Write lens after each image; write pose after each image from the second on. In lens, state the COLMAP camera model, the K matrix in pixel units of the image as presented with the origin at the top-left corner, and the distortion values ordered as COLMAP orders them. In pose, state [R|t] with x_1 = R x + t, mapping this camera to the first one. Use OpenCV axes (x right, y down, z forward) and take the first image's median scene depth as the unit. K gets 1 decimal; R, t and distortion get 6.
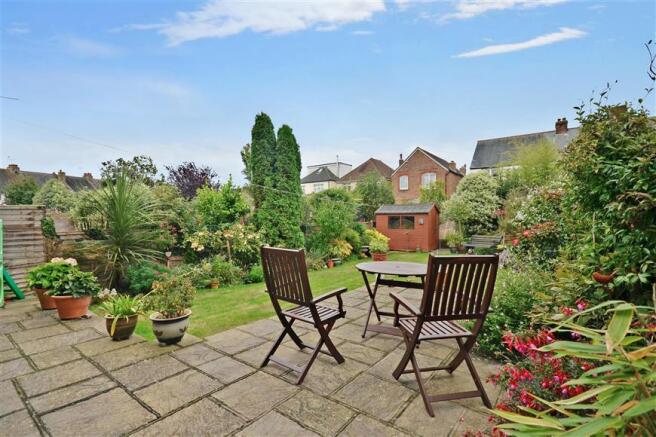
lens RADIAL K [[304.7, 0, 327.9], [0, 304.7, 218.0], [0, 0, 1]] dist [0.005252, 0.000466]
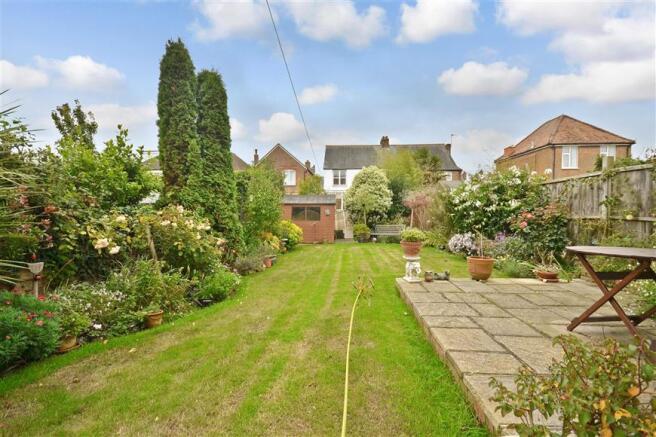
lens RADIAL K [[286.7, 0, 328.4], [0, 286.7, 221.4], [0, 0, 1]] dist [-0.001006, 0.000144]
pose [[0.852028, -0.005948, 0.523462, -0.193974], [-0.007218, 0.999707, 0.023108, 0.020443], [-0.523446, -0.023467, 0.851736, 0.217491]]
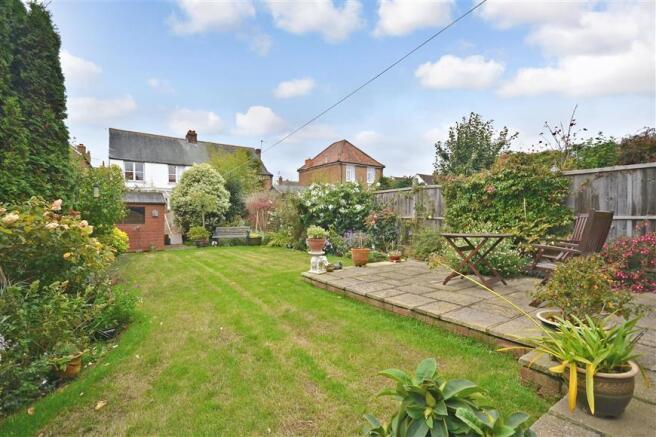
lens RADIAL K [[296.3, 0, 331.0], [0, 296.3, 218.6], [0, 0, 1]] dist [0.000041, -0.001008]
pose [[0.335233, 0.002734, 0.942131, -0.308537], [-0.004526, 0.999989, -0.001291, 0.025172], [-0.942124, -0.003831, 0.335242, 0.306191]]
